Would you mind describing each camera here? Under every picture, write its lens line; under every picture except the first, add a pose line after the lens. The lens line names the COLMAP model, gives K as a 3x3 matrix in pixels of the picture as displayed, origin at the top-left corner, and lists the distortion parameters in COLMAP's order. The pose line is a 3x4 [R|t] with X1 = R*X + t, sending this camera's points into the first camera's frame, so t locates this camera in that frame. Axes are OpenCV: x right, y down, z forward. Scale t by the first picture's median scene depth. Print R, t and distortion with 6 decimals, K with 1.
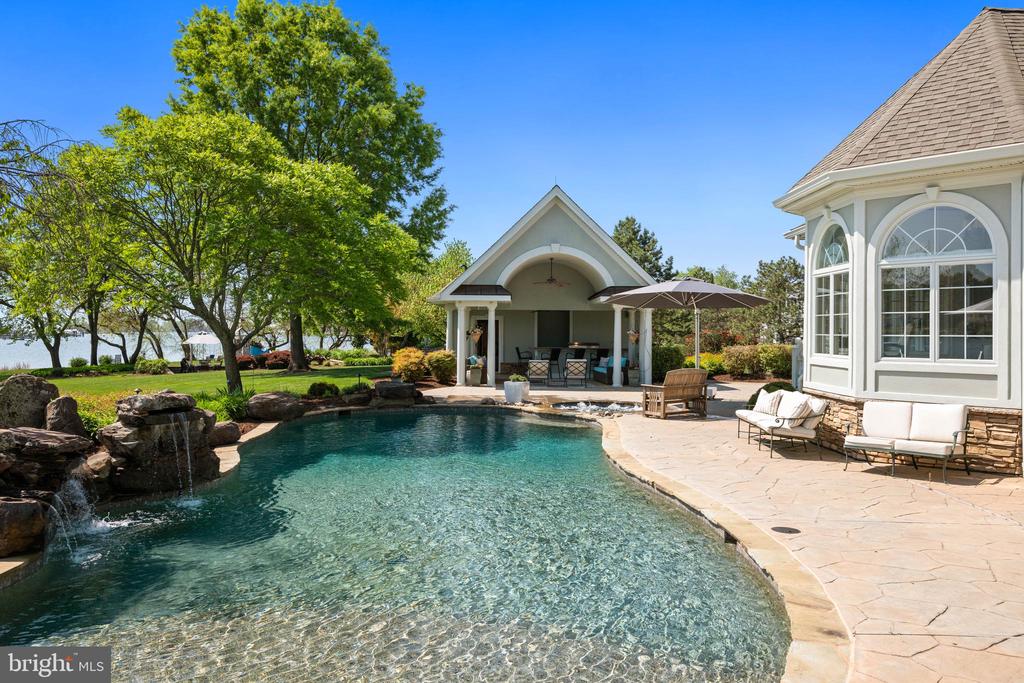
lens RADIAL K [[741.6, 0, 511.4], [0, 741.6, 335.2], [0, 0, 1]] dist [0.006112, -0.000851]
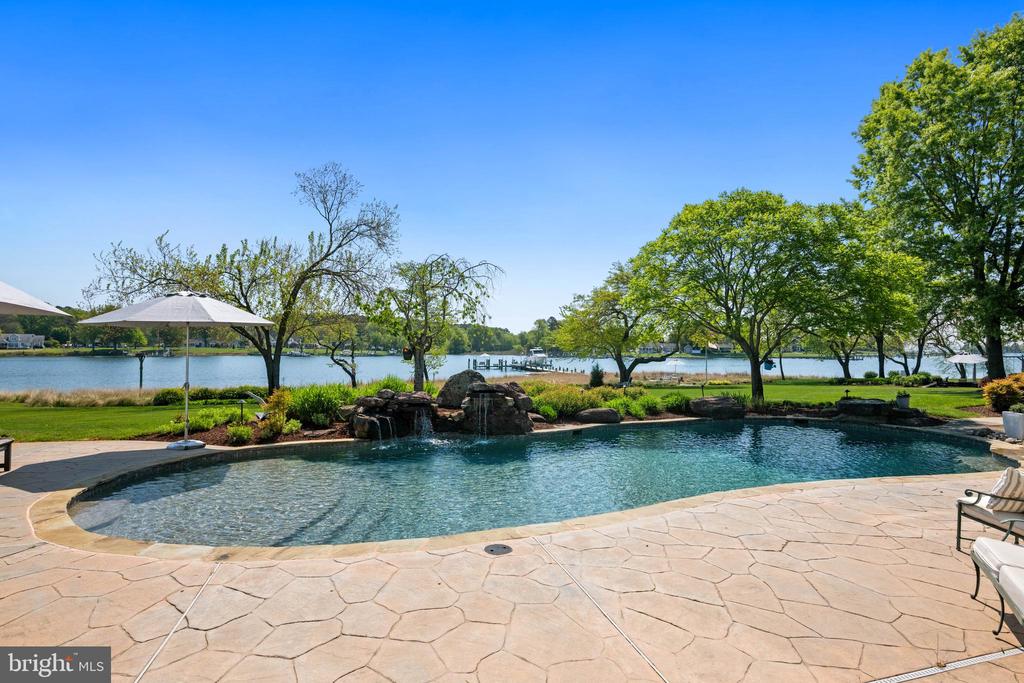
lens RADIAL K [[533.5, 0, 514.7], [0, 533.5, 347.7], [0, 0, 1]] dist [0.000858, -0.001356]
pose [[0.313651, -0.003729, -0.949531, 0.295020], [-0.009150, 0.999934, -0.006949, 0.000410], [0.949494, 0.010867, 0.313596, 0.225085]]
